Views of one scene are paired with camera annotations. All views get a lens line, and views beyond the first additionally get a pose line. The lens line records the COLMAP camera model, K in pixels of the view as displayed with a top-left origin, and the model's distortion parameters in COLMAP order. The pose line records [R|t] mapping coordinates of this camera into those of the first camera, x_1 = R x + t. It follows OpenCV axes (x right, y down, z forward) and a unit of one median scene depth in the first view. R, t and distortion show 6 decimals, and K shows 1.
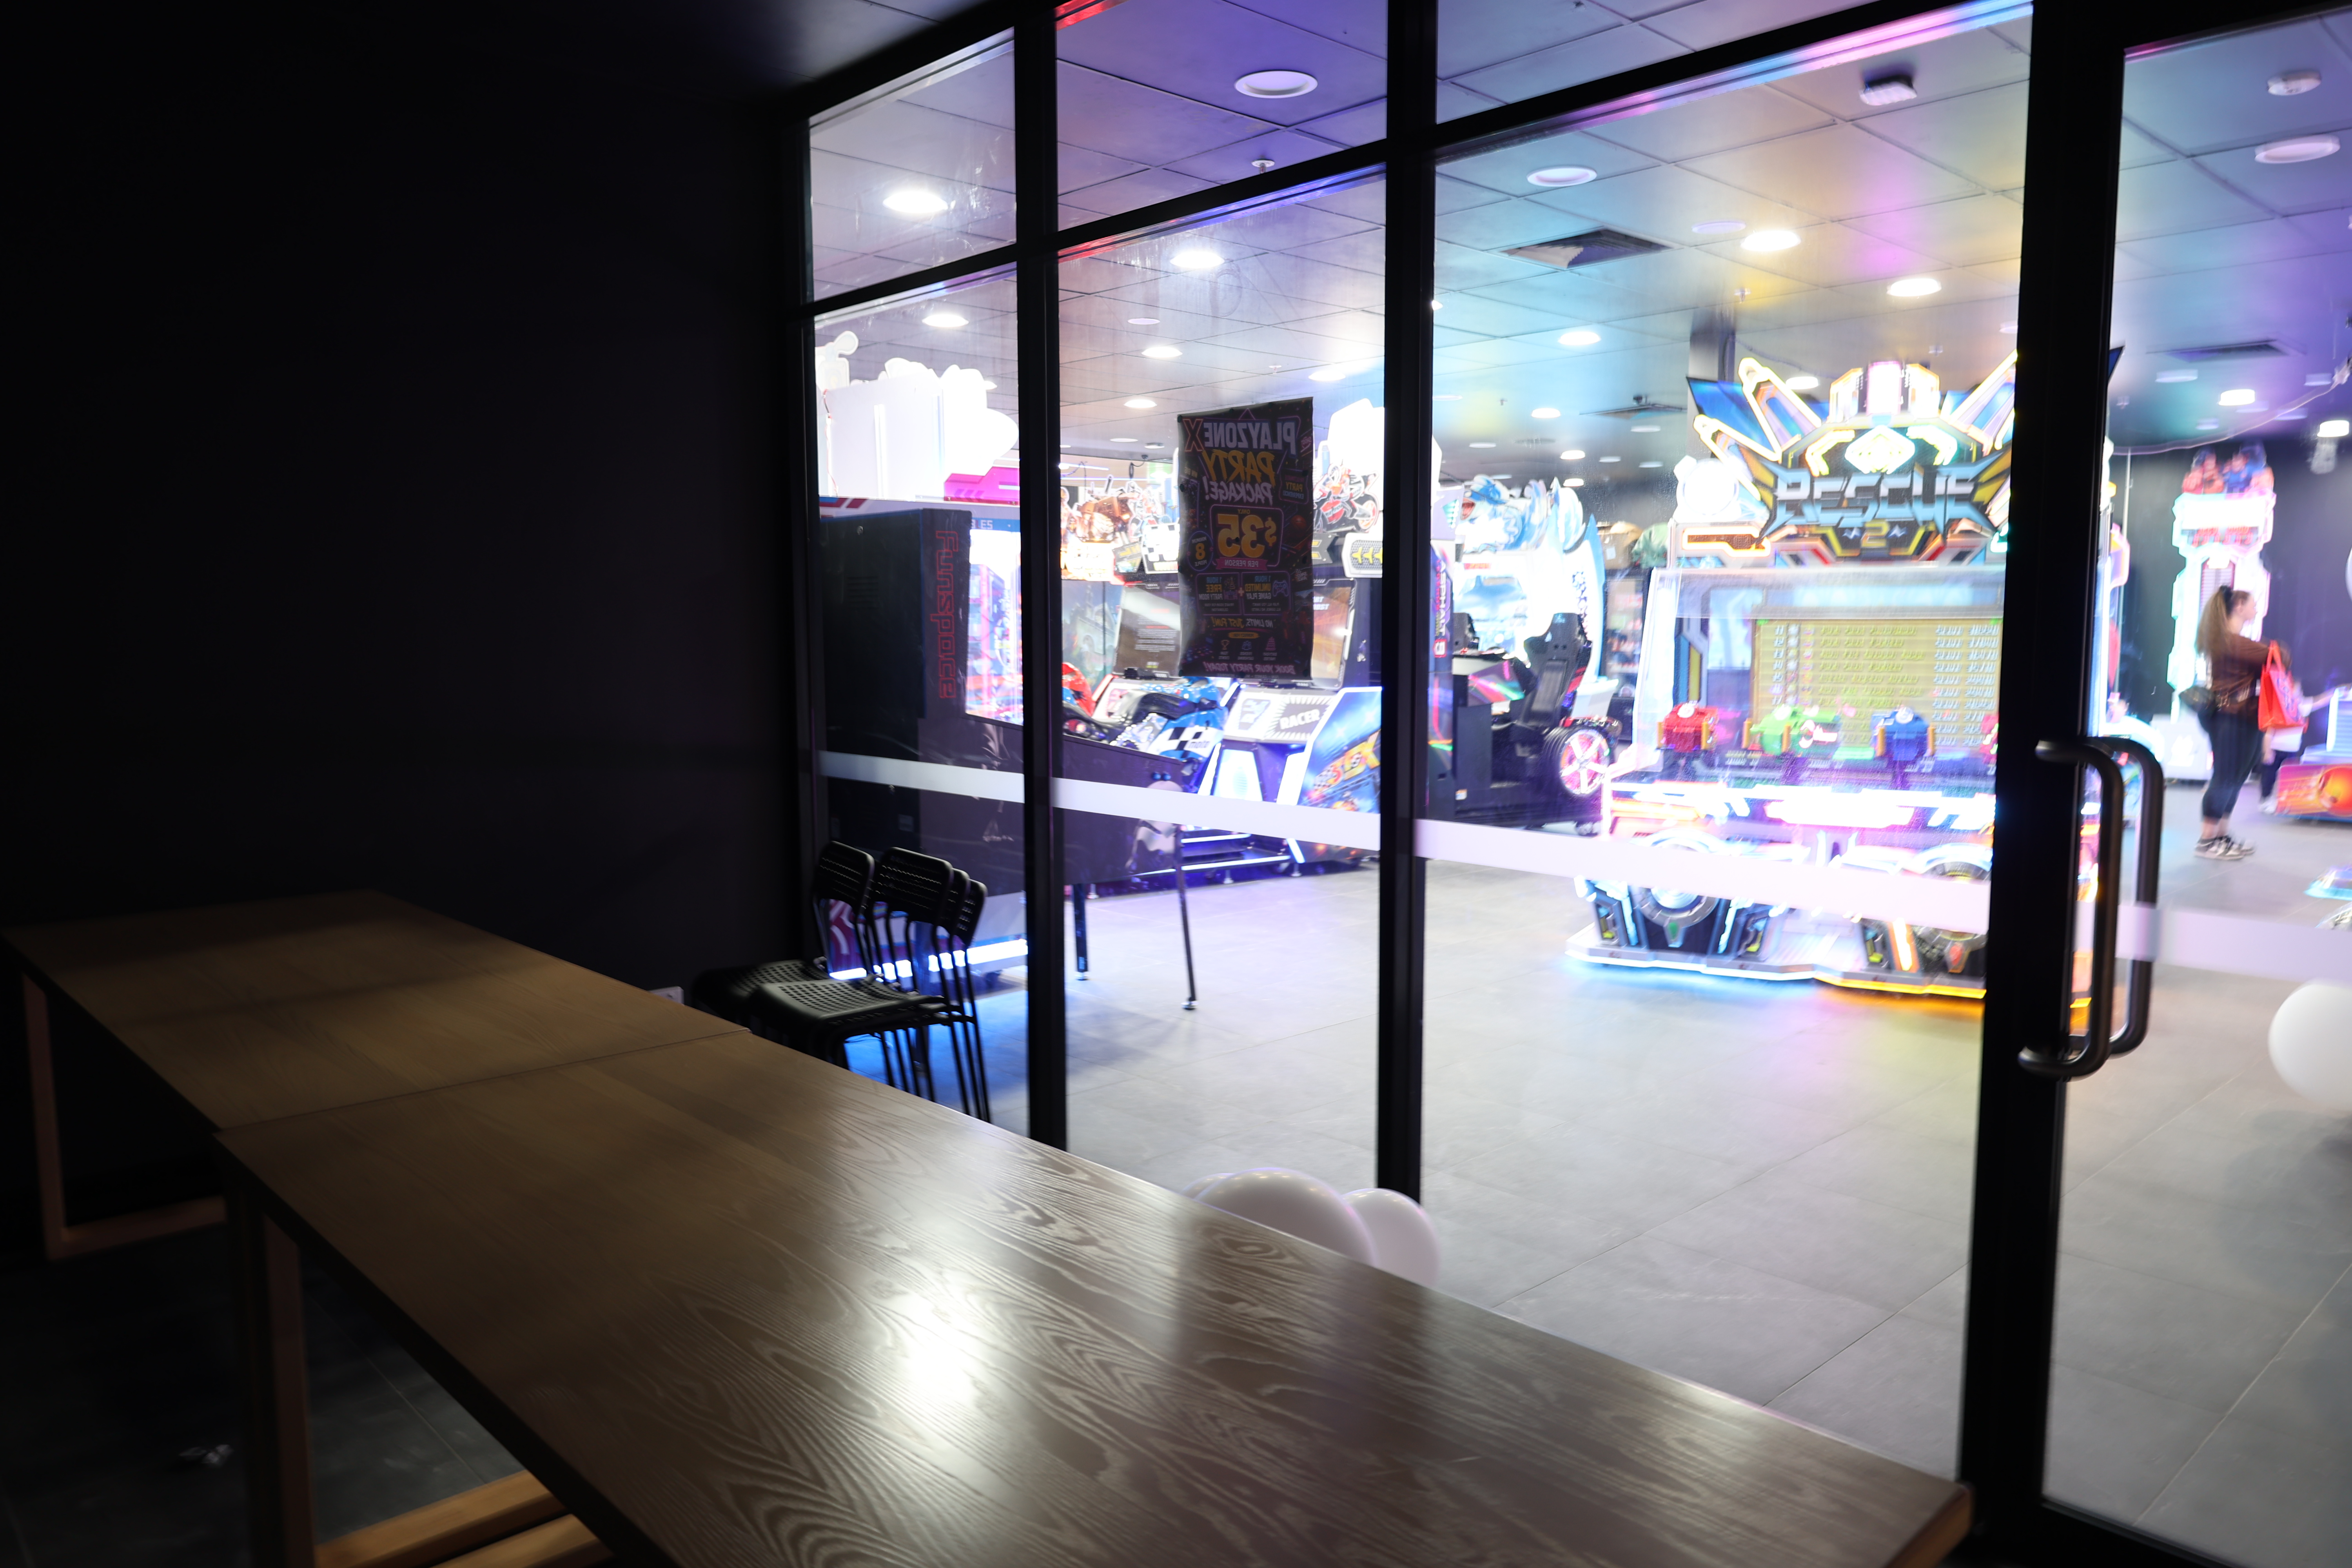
lens RADIAL K [[1611.9, 0, 1176.0], [0, 1611.9, 784.0], [0, 0, 1]] dist [0.011850, 0.002187]
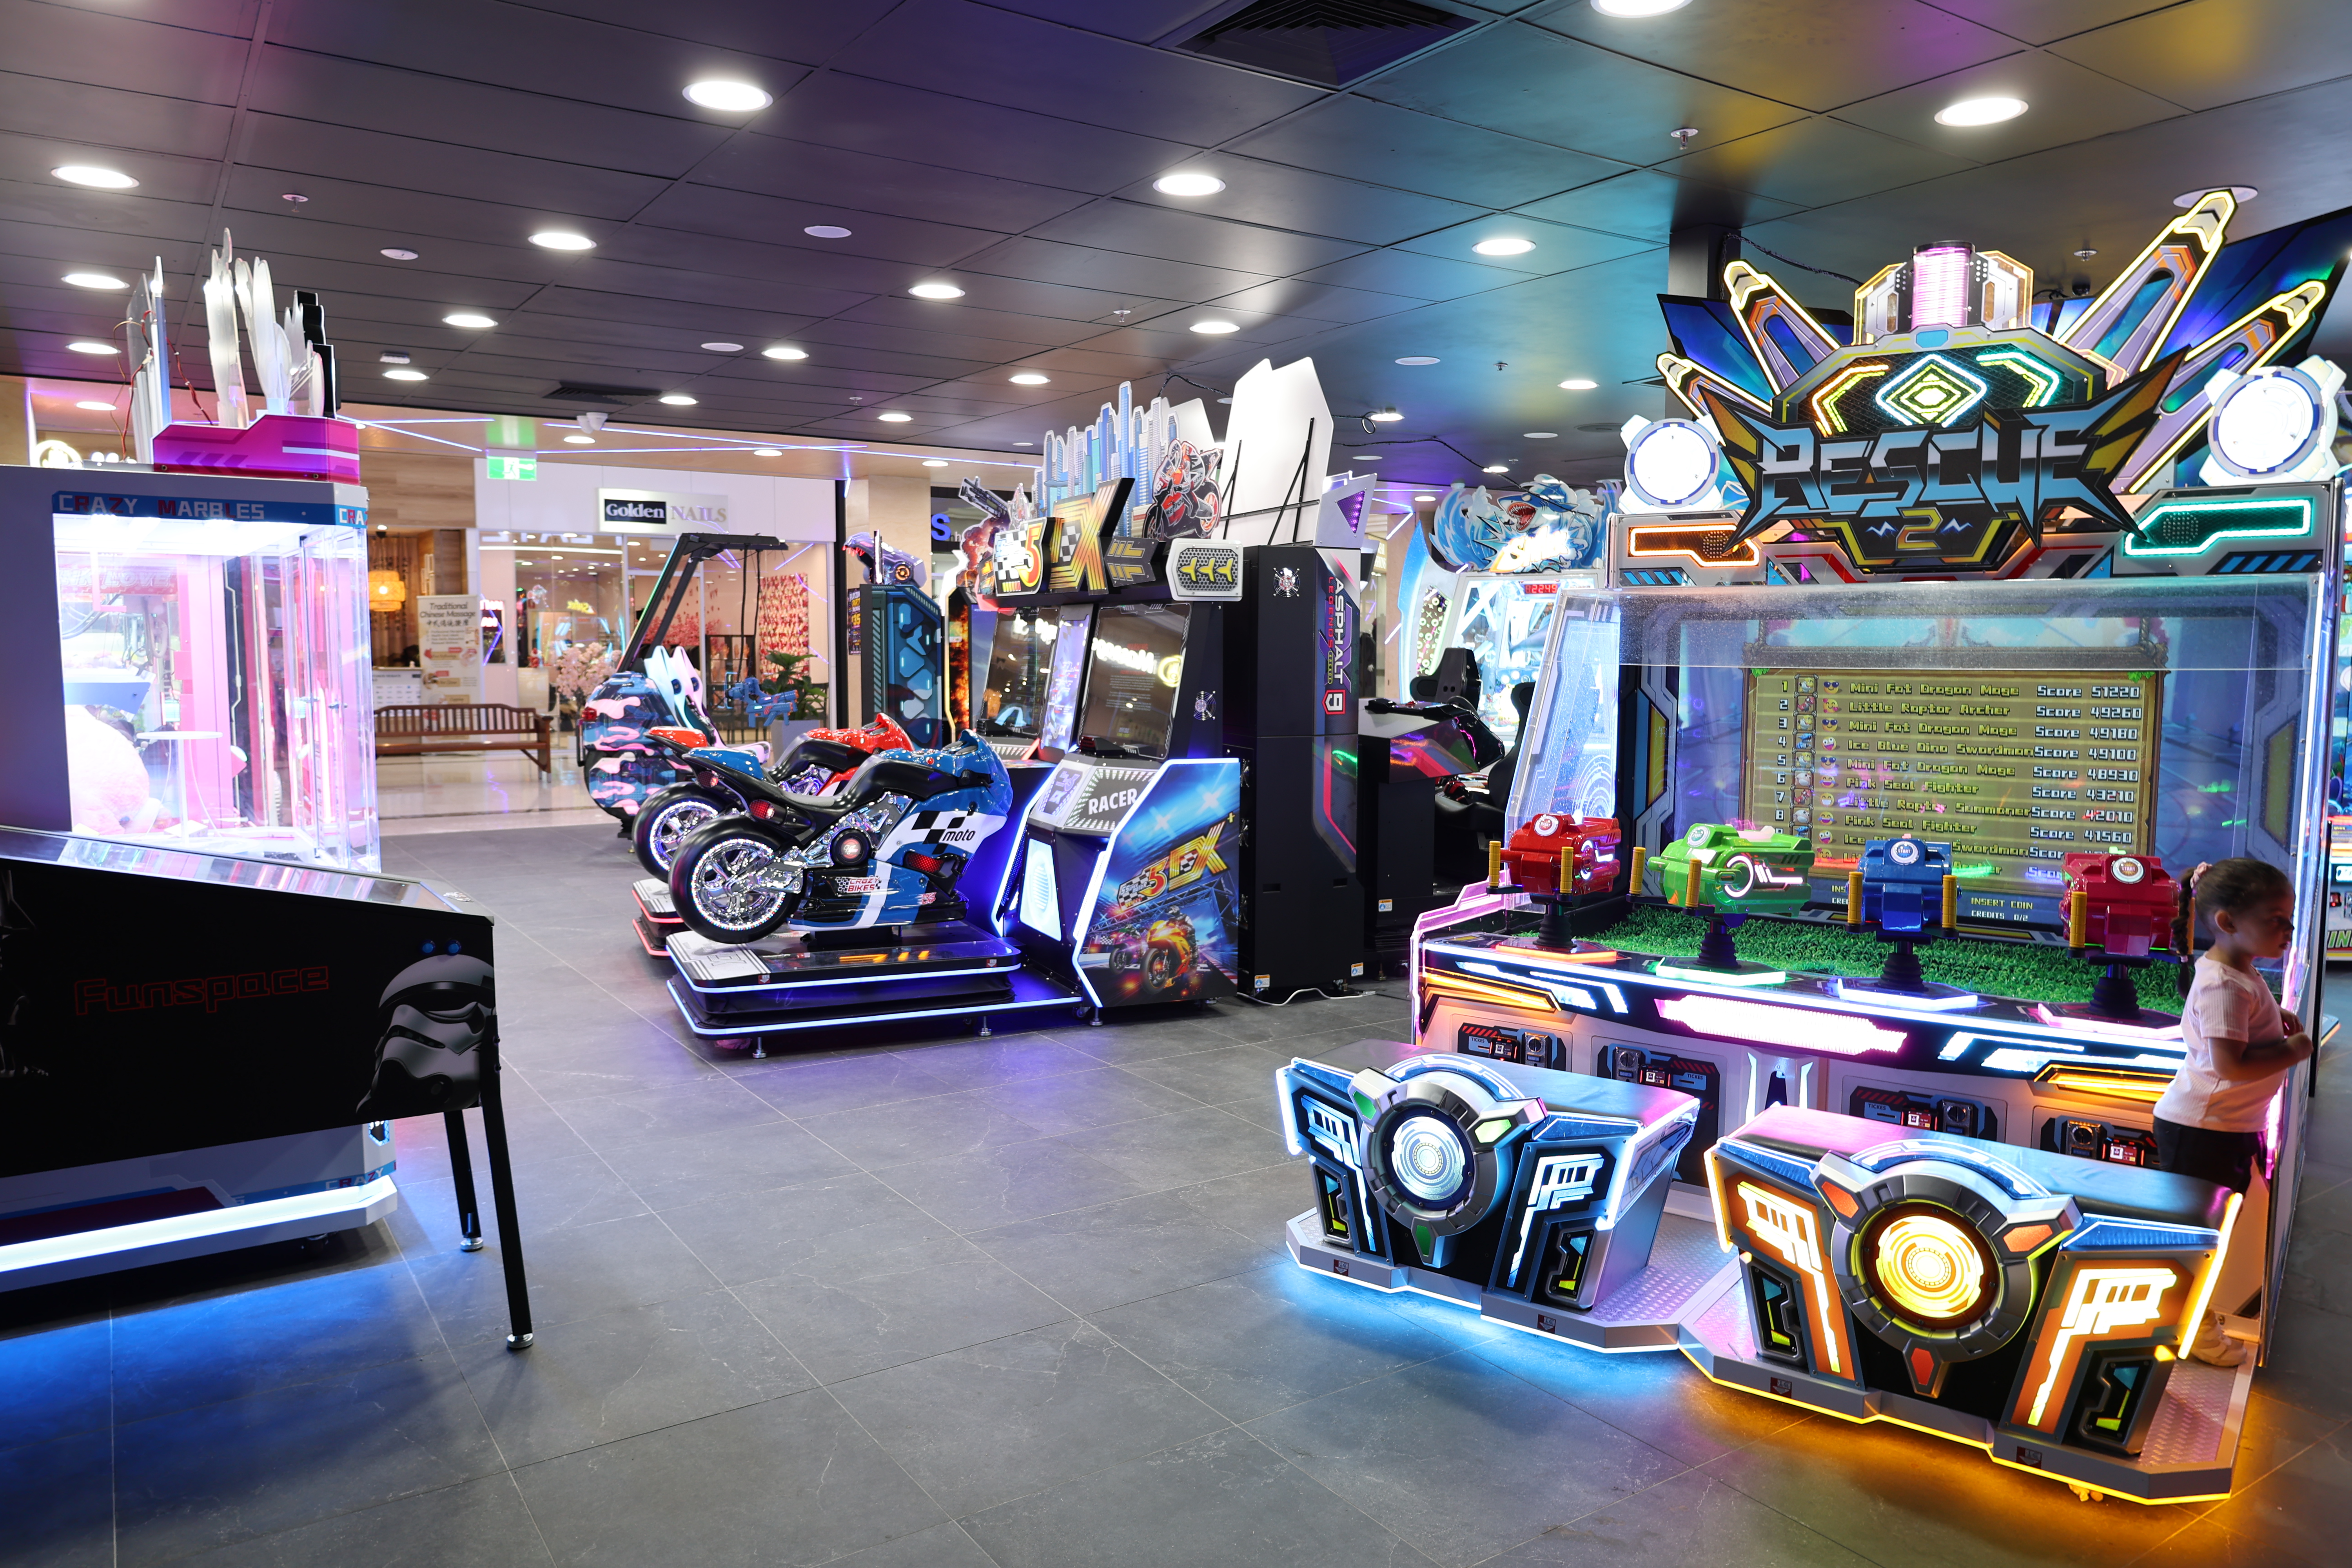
lens RADIAL K [[1611.9, 0, 1176.0], [0, 1611.9, 784.0], [0, 0, 1]] dist [0.011850, 0.002187]
pose [[0.987820, 0.019031, -0.154433, 0.249910], [-0.021615, 0.999653, -0.015069, -0.044324], [0.154093, 0.018223, 0.987888, 0.359549]]
